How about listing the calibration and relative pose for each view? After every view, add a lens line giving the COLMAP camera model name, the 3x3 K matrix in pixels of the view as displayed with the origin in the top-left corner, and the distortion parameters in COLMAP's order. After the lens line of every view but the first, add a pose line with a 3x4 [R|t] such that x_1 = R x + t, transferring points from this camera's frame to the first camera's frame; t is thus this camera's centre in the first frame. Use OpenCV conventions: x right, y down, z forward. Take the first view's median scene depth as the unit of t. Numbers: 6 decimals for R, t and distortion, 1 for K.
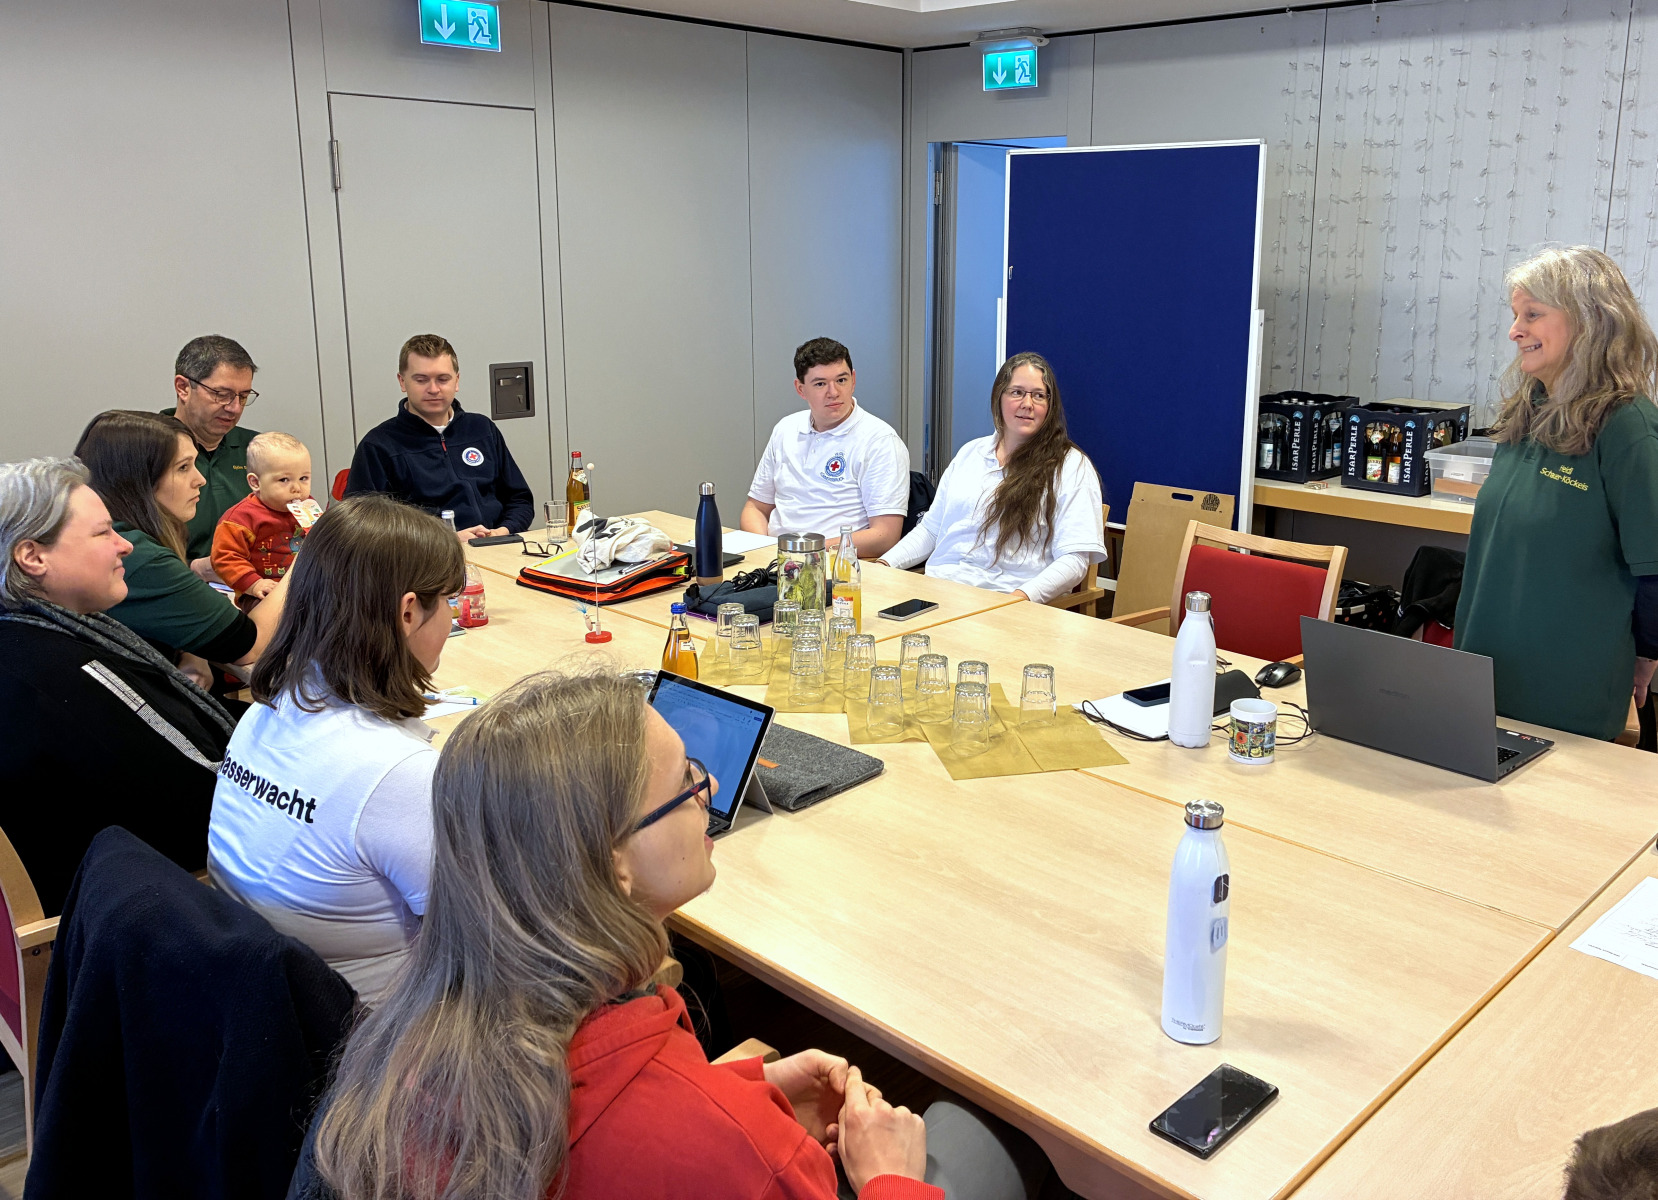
lens RADIAL K [[1307.4, 0, 895.4], [0, 1307.4, 596.4], [0, 0, 1]] dist [0.044135, 0.005041]
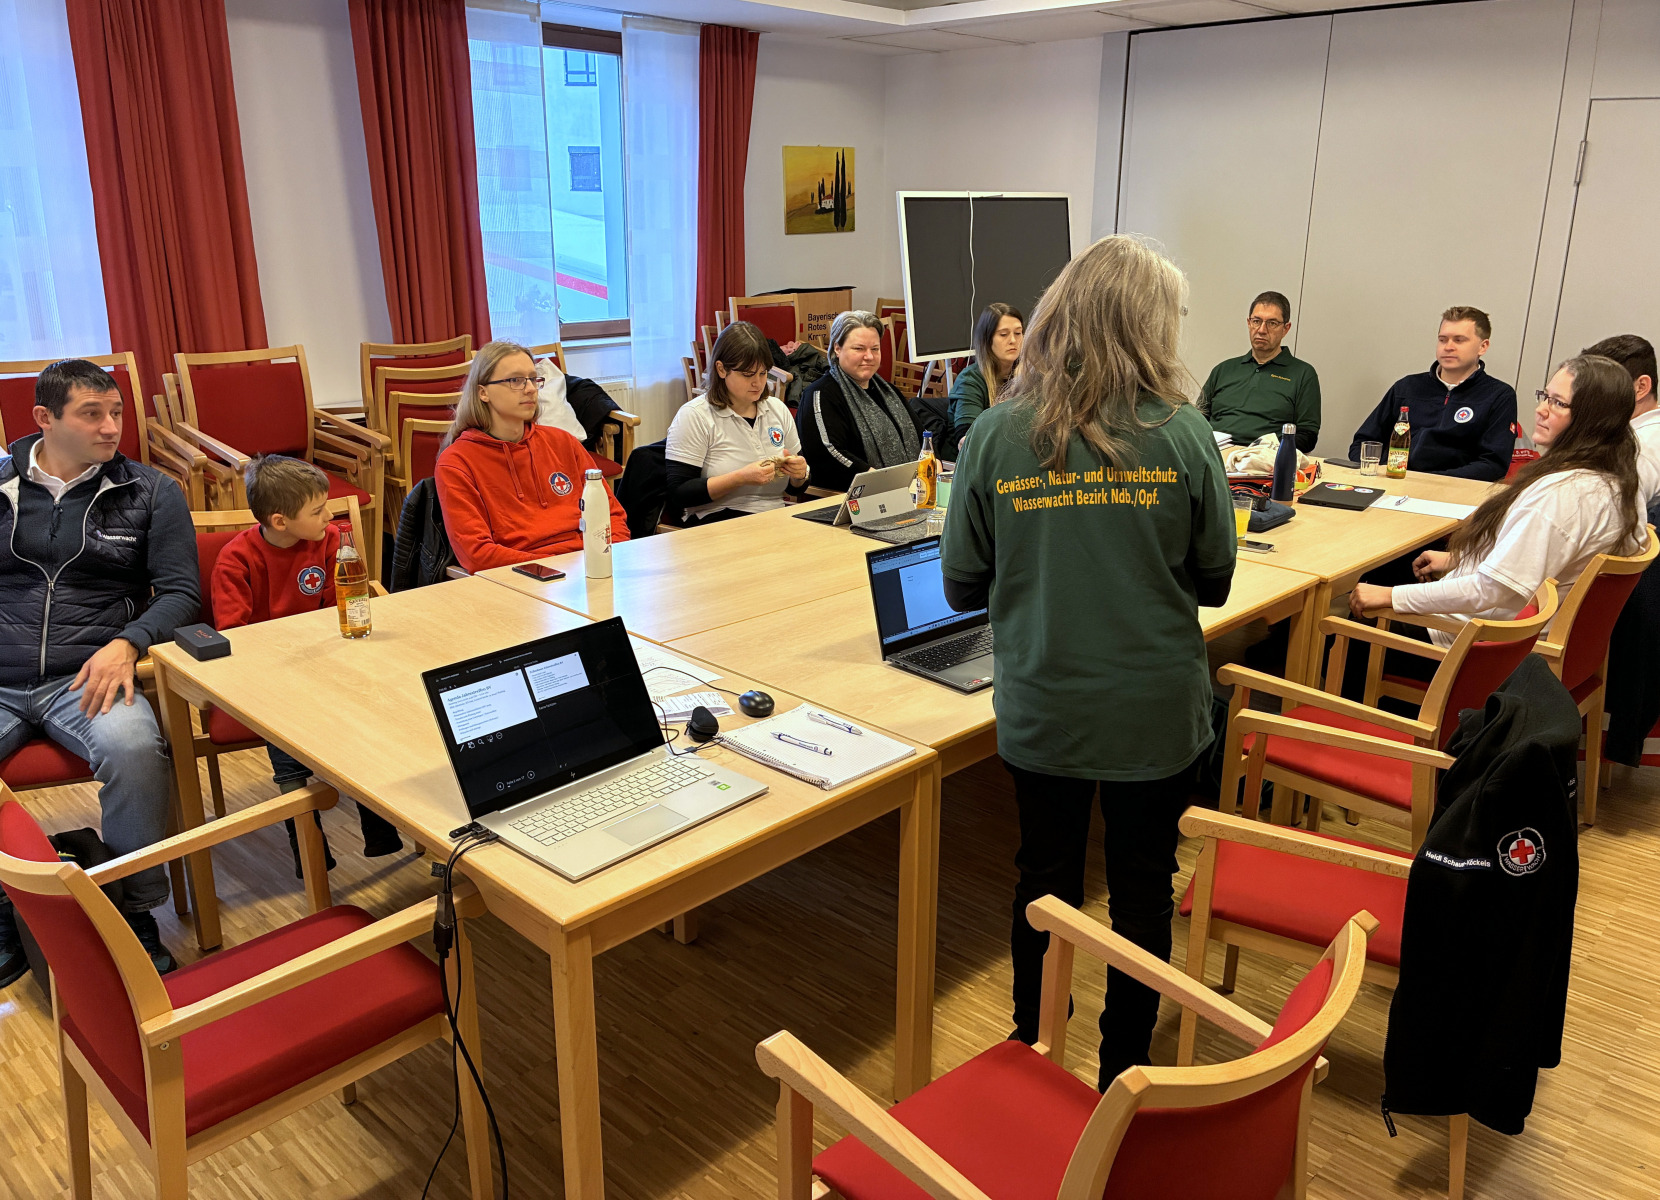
lens RADIAL K [[1309.0, 0, 896.5], [0, 1309.0, 596.4], [0, 0, 1]] dist [0.044135, 0.005041]
pose [[0.004011, 0.271209, -0.962512, 1.595535], [-0.287860, 0.922091, 0.258620, -0.224484], [0.957664, 0.276031, 0.081768, 0.915779]]
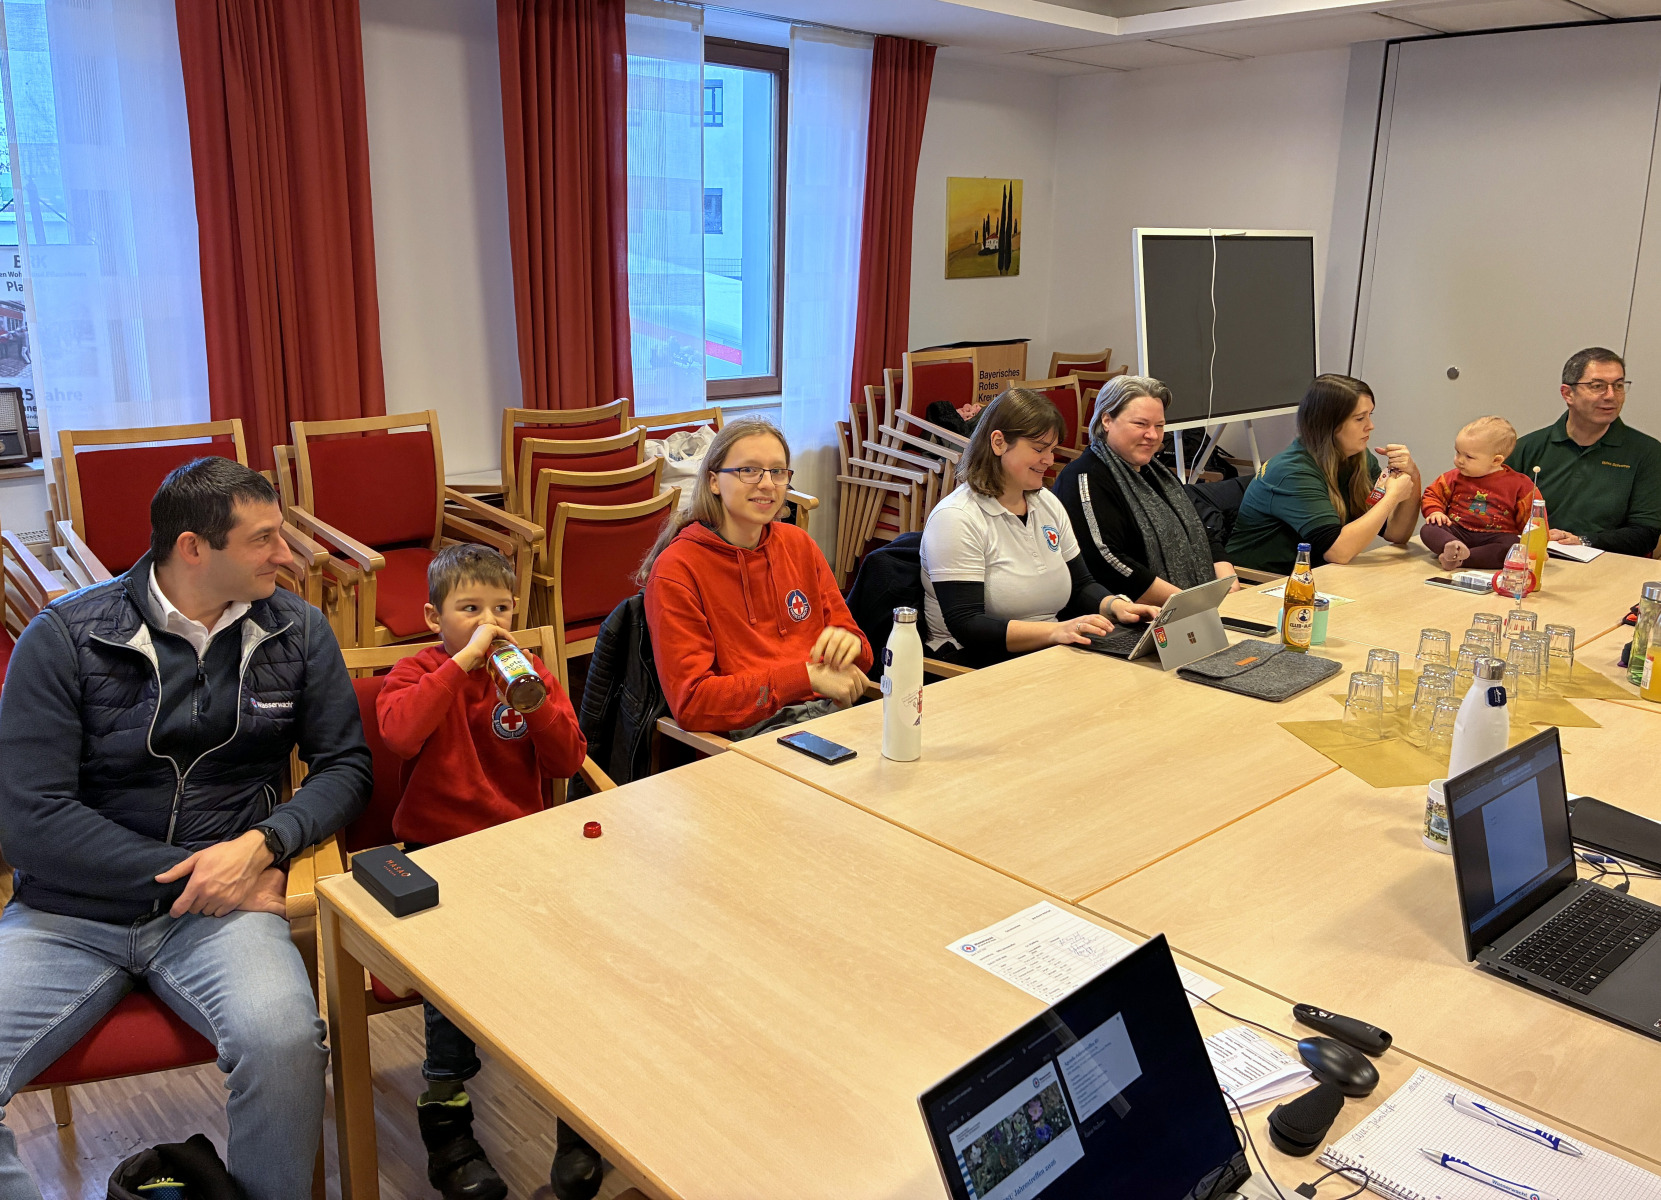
lens RADIAL K [[1340.3, 0, 826.3], [0, 1340.3, 569.3], [0, 0, 1]] dist [0.047003, 0.000022]
pose [[-0.055089, 0.216826, -0.974655, 1.177059], [-0.295611, 0.928834, 0.223341, -0.125140], [0.953719, 0.300423, 0.012928, 0.596983]]
